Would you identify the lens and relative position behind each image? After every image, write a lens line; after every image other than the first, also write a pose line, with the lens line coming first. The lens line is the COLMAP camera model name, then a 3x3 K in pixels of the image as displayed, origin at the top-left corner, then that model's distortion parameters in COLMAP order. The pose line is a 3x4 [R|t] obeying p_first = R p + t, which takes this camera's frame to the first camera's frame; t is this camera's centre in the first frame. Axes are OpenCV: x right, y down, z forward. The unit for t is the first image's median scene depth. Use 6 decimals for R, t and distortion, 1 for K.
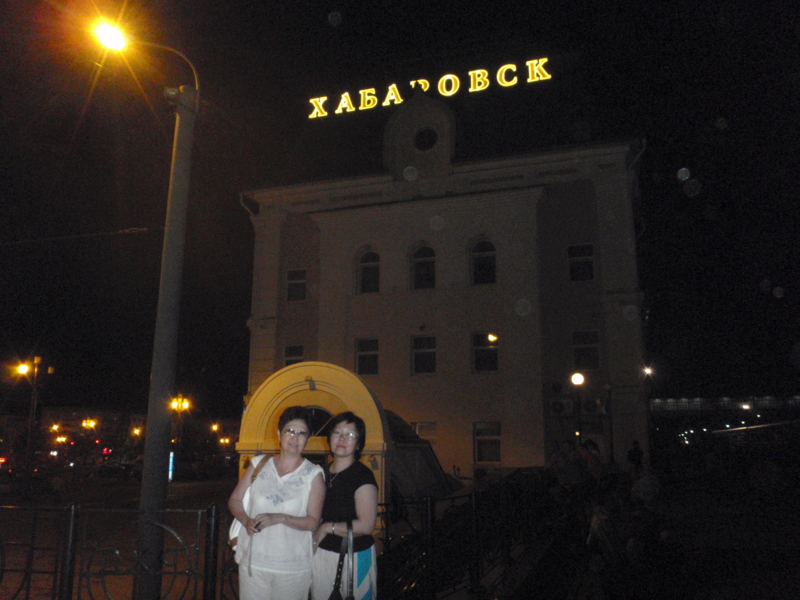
lens RADIAL K [[657.3, 0, 400.0], [0, 657.3, 300.0], [0, 0, 1]] dist [-0.040765, -0.002810]
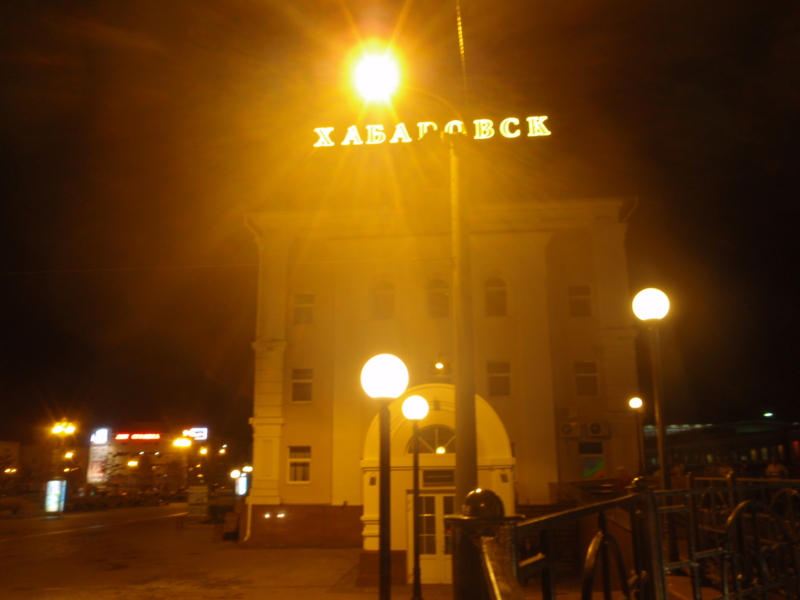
lens RADIAL K [[658.6, 0, 400.0], [0, 658.6, 300.0], [0, 0, 1]] dist [-0.014378, -0.001115]
pose [[0.973141, 0.048264, 0.225093, -0.248456], [-0.039209, 0.998238, -0.044530, 0.003686], [-0.226846, 0.034508, 0.973319, -0.028905]]
